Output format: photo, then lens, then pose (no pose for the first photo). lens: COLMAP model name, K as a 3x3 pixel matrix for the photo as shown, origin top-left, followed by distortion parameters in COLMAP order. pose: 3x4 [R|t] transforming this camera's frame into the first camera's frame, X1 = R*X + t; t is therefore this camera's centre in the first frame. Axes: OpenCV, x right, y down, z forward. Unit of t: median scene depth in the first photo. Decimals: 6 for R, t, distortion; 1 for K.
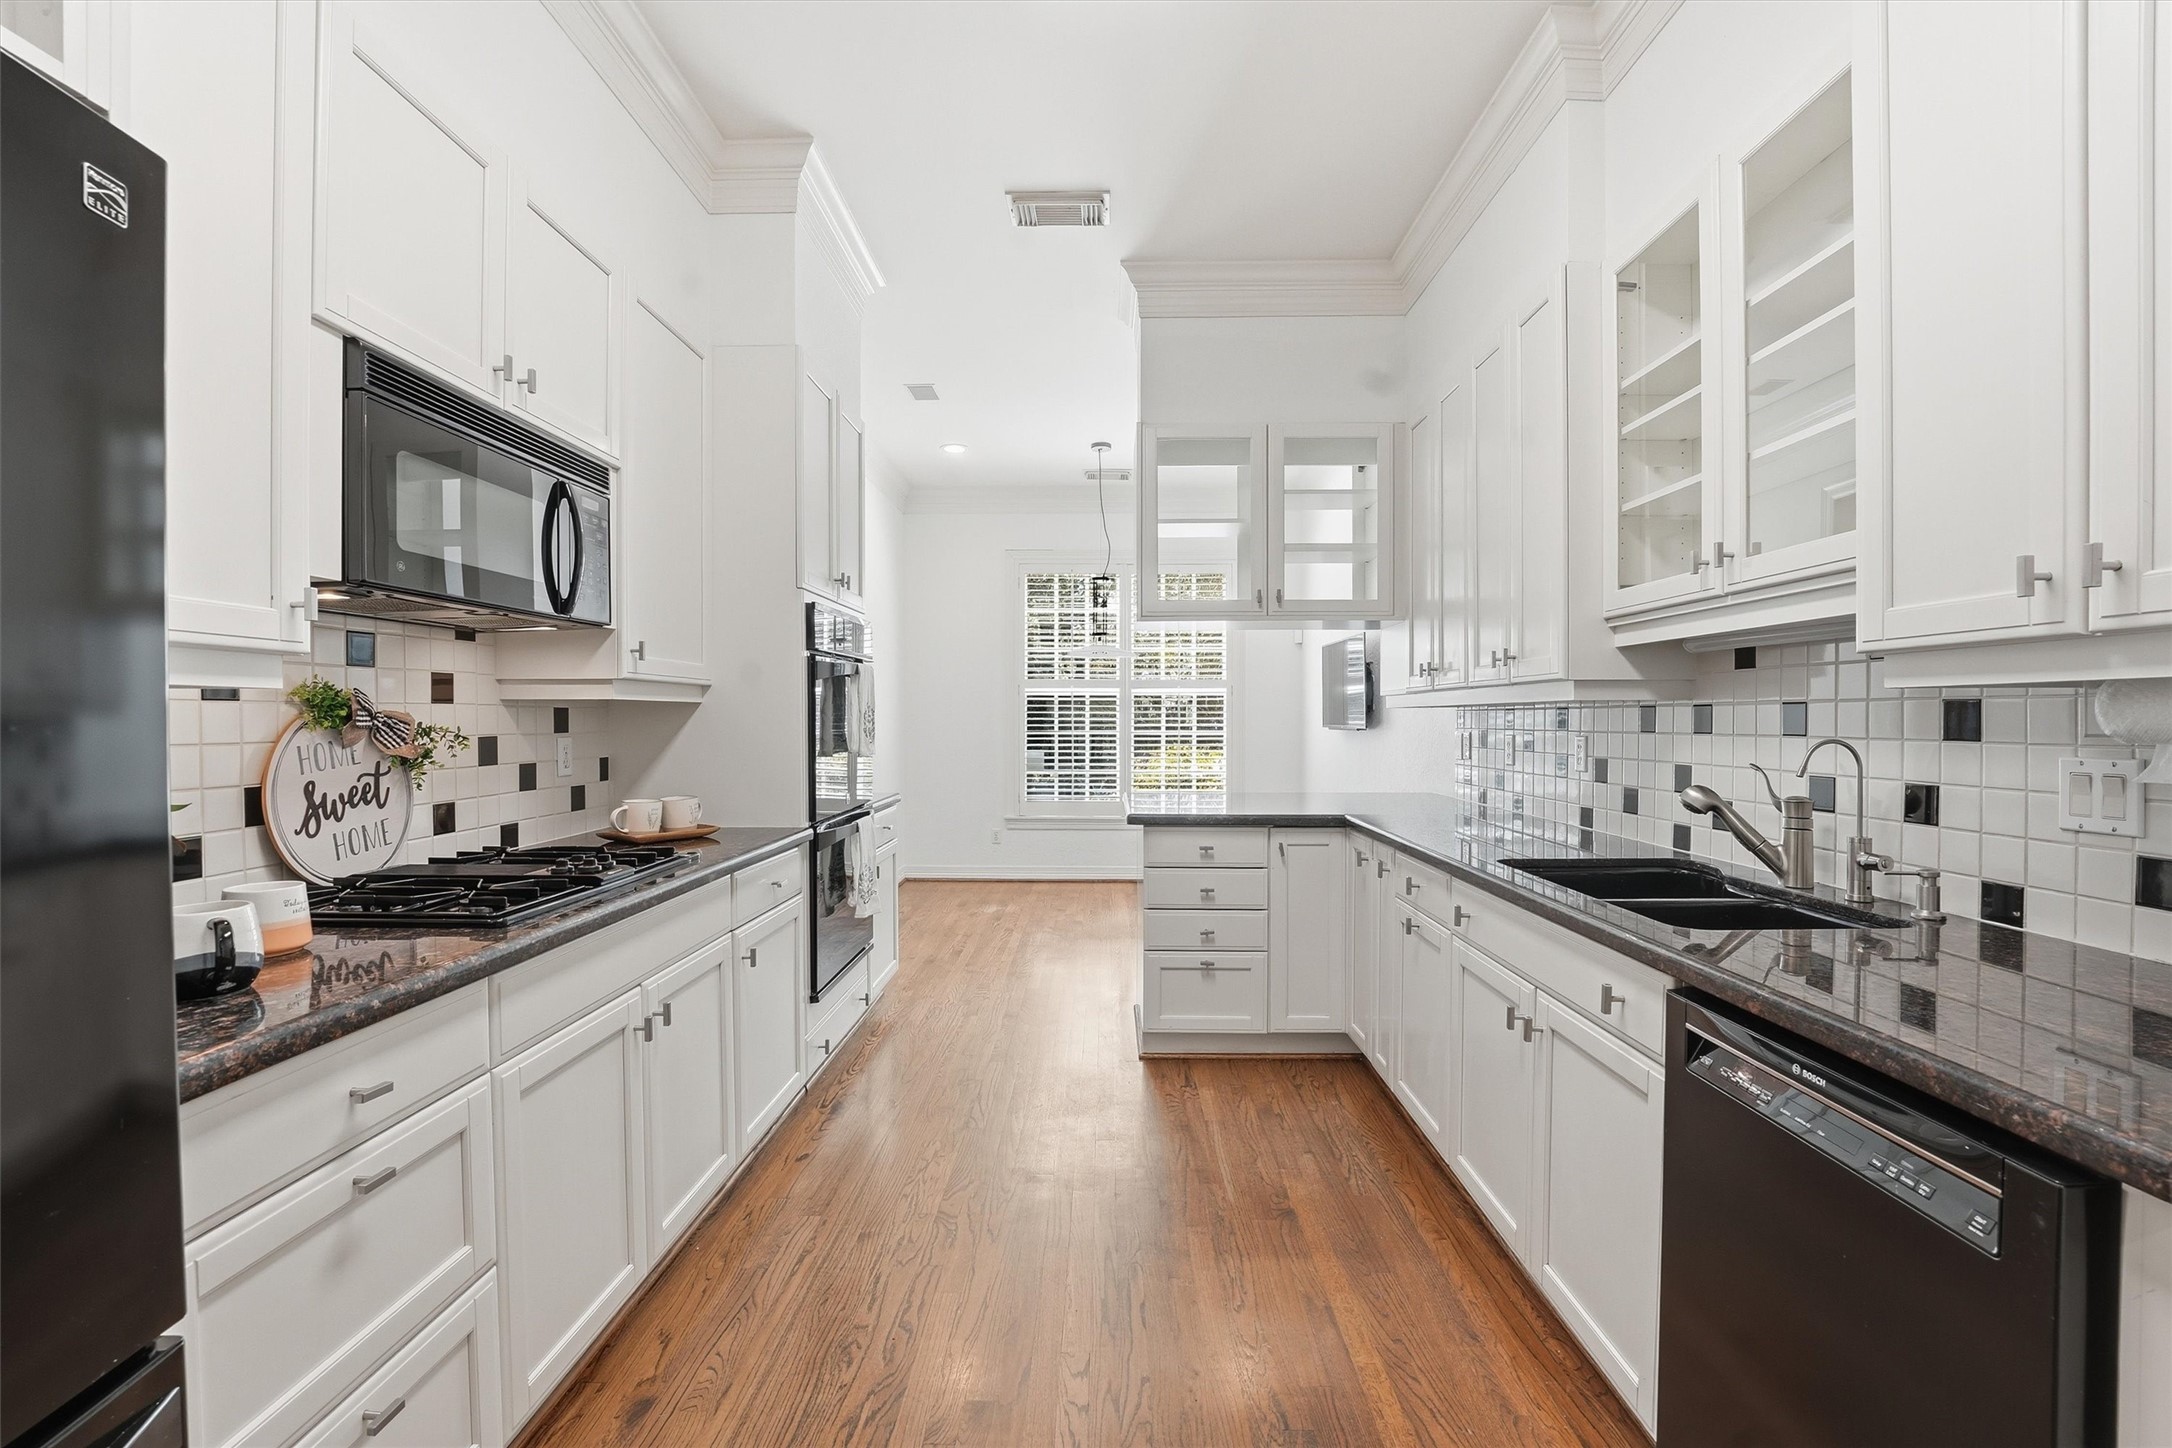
lens RADIAL K [[899.4, 0, 1086.0], [0, 899.4, 724.0], [0, 0, 1]] dist [-0.035149, -0.000005]
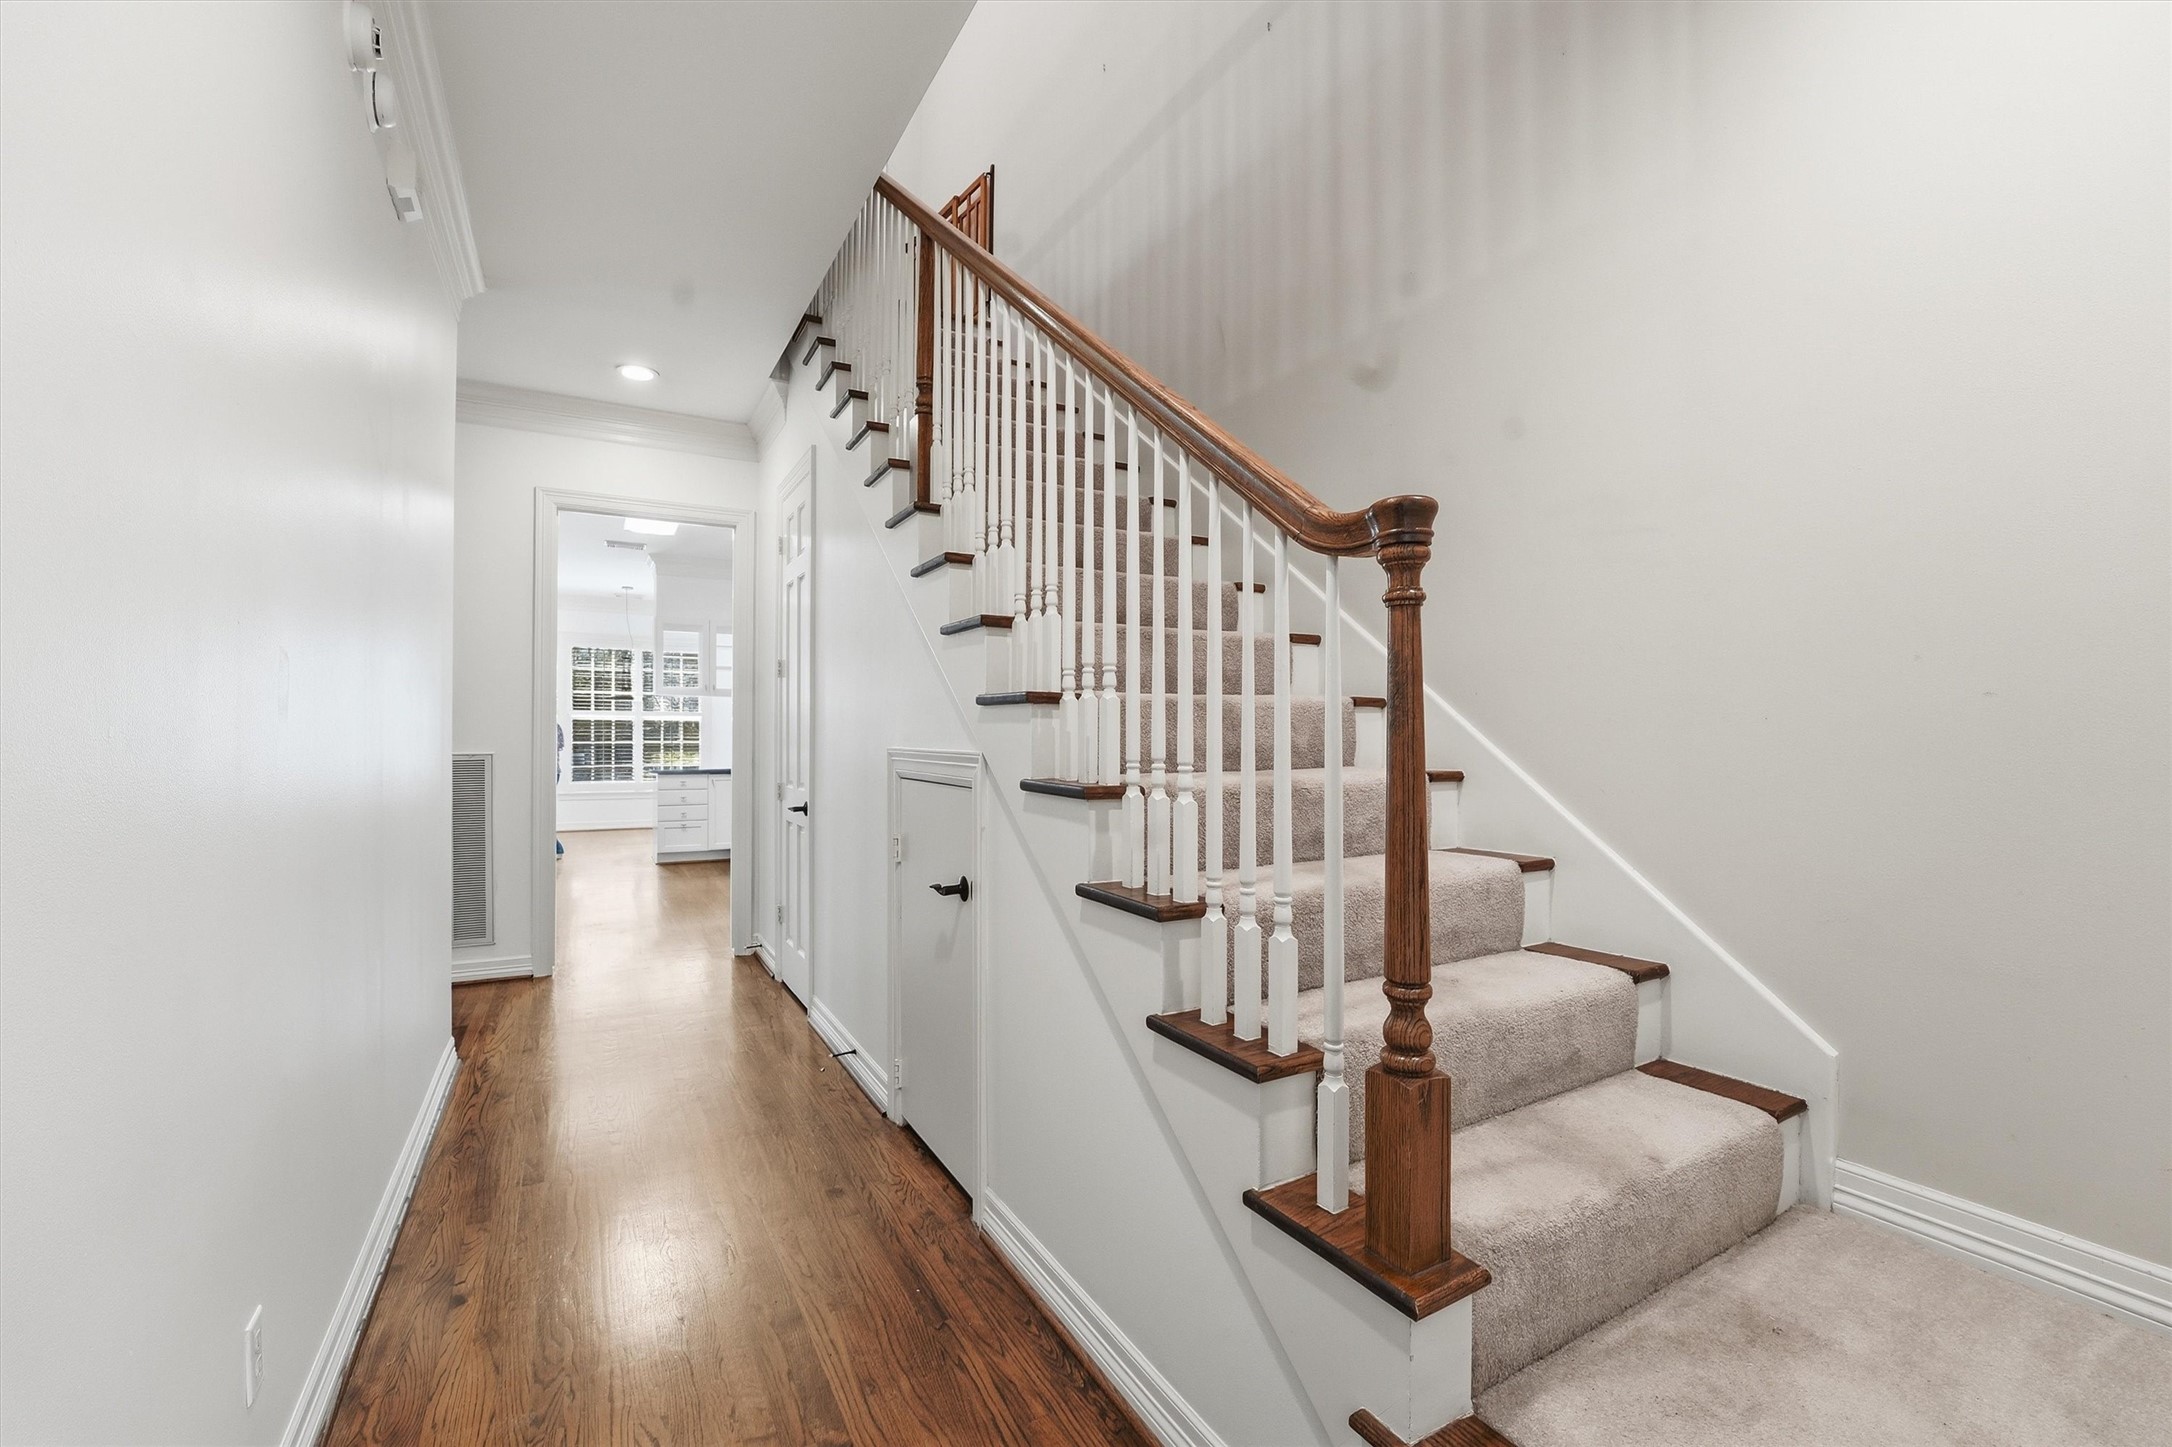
lens RADIAL K [[899.4, 0, 1086.0], [0, 899.4, 723.5], [0, 0, 1]] dist [-0.035149, -0.000005]
pose [[0.858976, 0.004964, 0.511992, -0.093082], [0.004150, 0.999853, -0.016657, 0.005728], [-0.511999, 0.016432, 0.858829, -0.894279]]
